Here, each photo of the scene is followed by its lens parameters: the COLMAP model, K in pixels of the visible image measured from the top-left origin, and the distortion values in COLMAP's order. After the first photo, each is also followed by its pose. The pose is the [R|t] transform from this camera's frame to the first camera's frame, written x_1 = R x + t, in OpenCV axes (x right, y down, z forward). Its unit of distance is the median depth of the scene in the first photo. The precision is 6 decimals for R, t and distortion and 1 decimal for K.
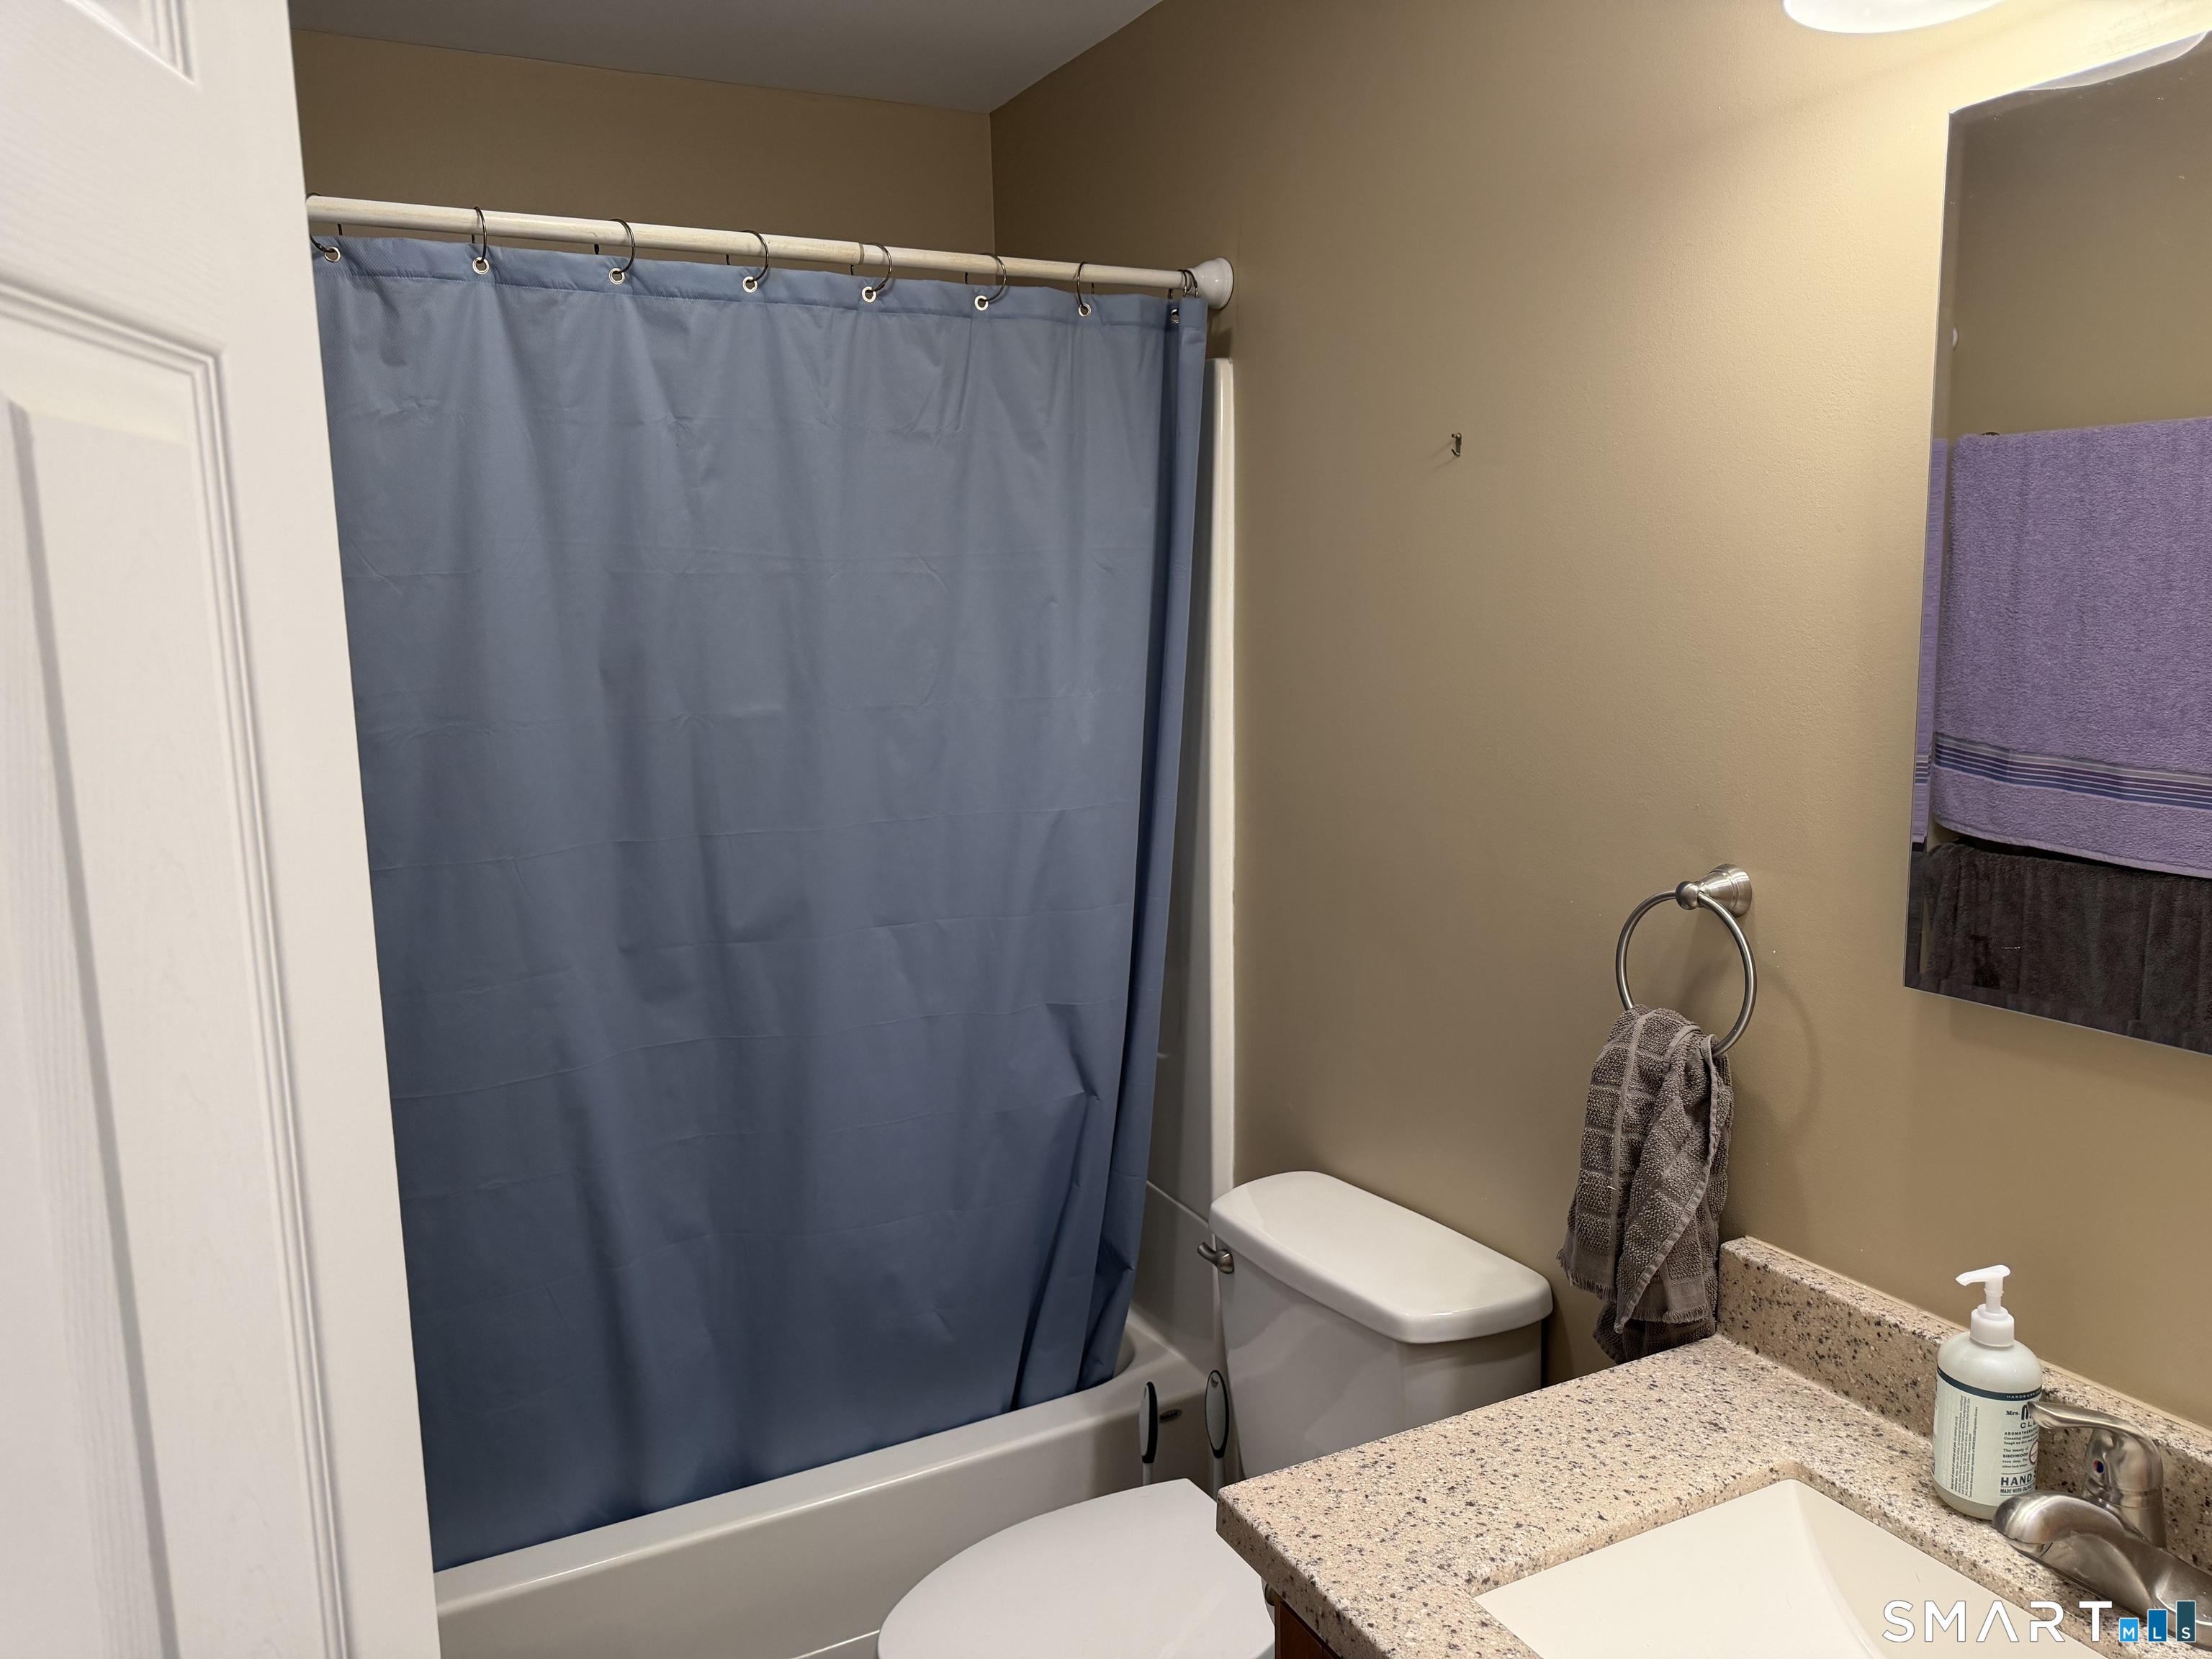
lens RADIAL K [[1594.9, 0, 1077.8], [0, 1594.9, 857.2], [0, 0, 1]] dist [0.000284, -0.007764]
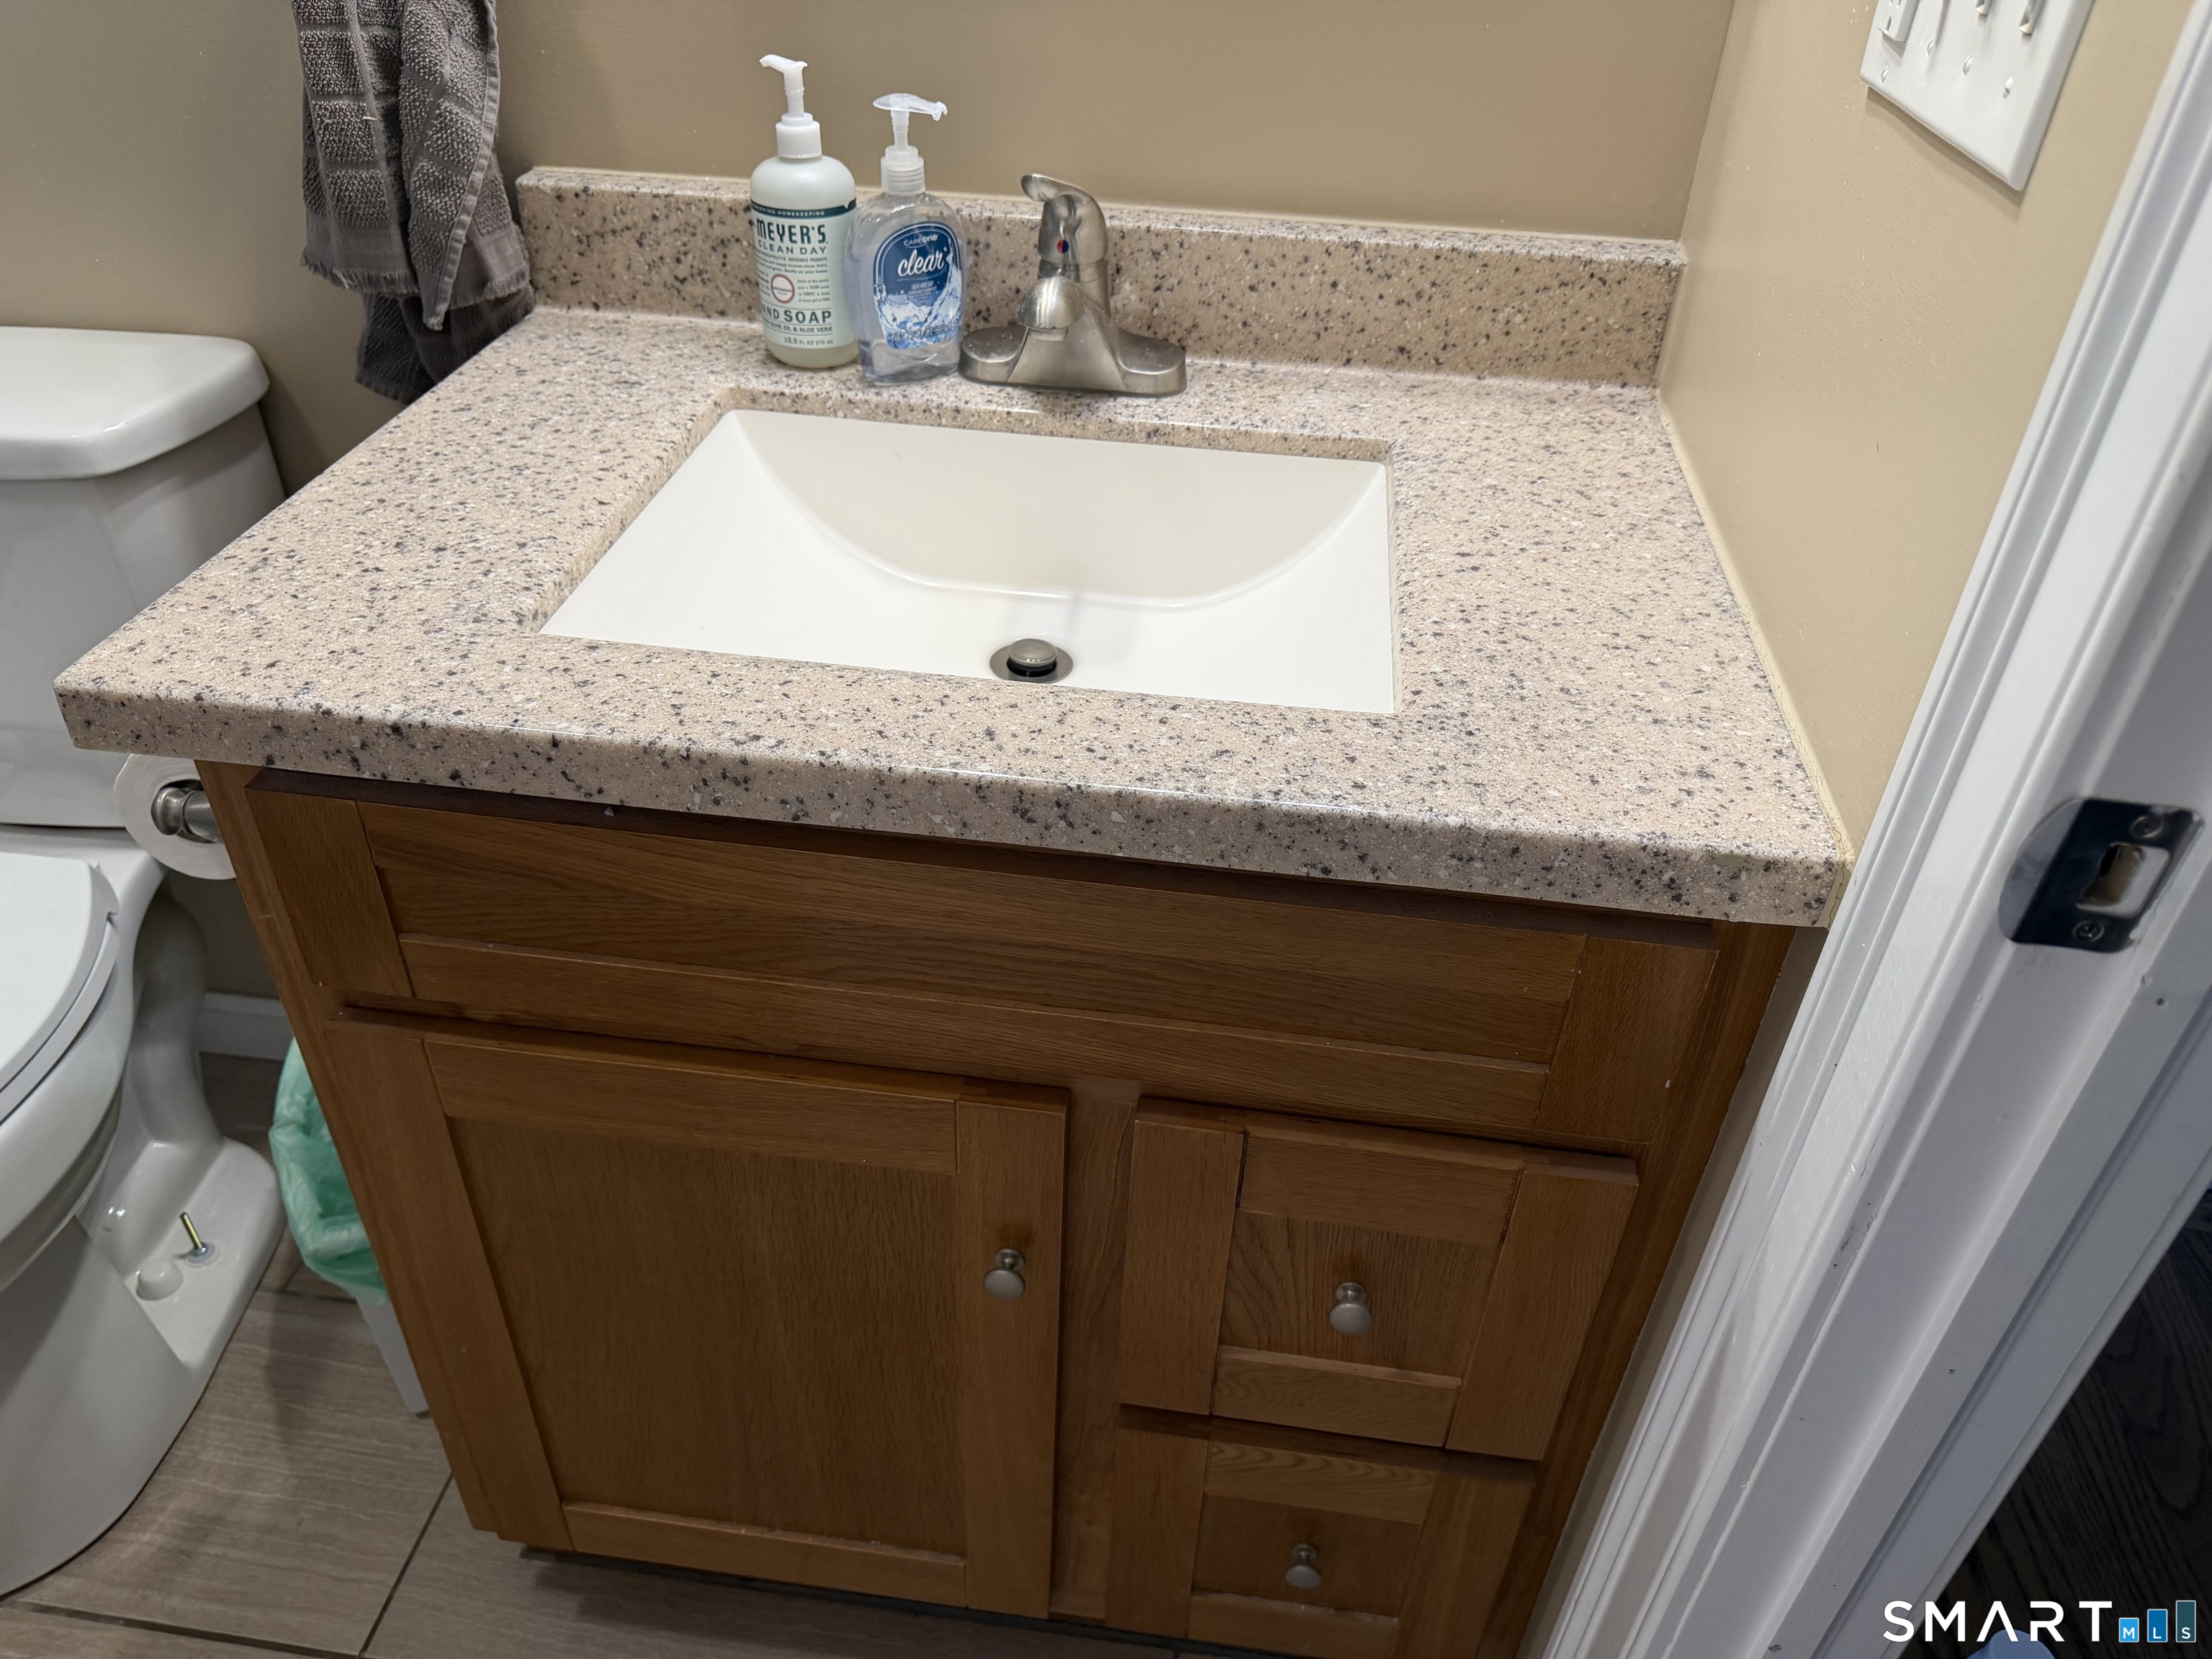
lens RADIAL K [[1594.9, 0, 1077.8], [0, 1594.9, 857.2], [0, 0, 1]] dist [0.000284, -0.007764]
pose [[0.563203, -0.458982, 0.687123, -0.120296], [0.085835, 0.859545, 0.503801, 0.166068], [-0.821849, -0.224763, 0.523495, 0.320629]]
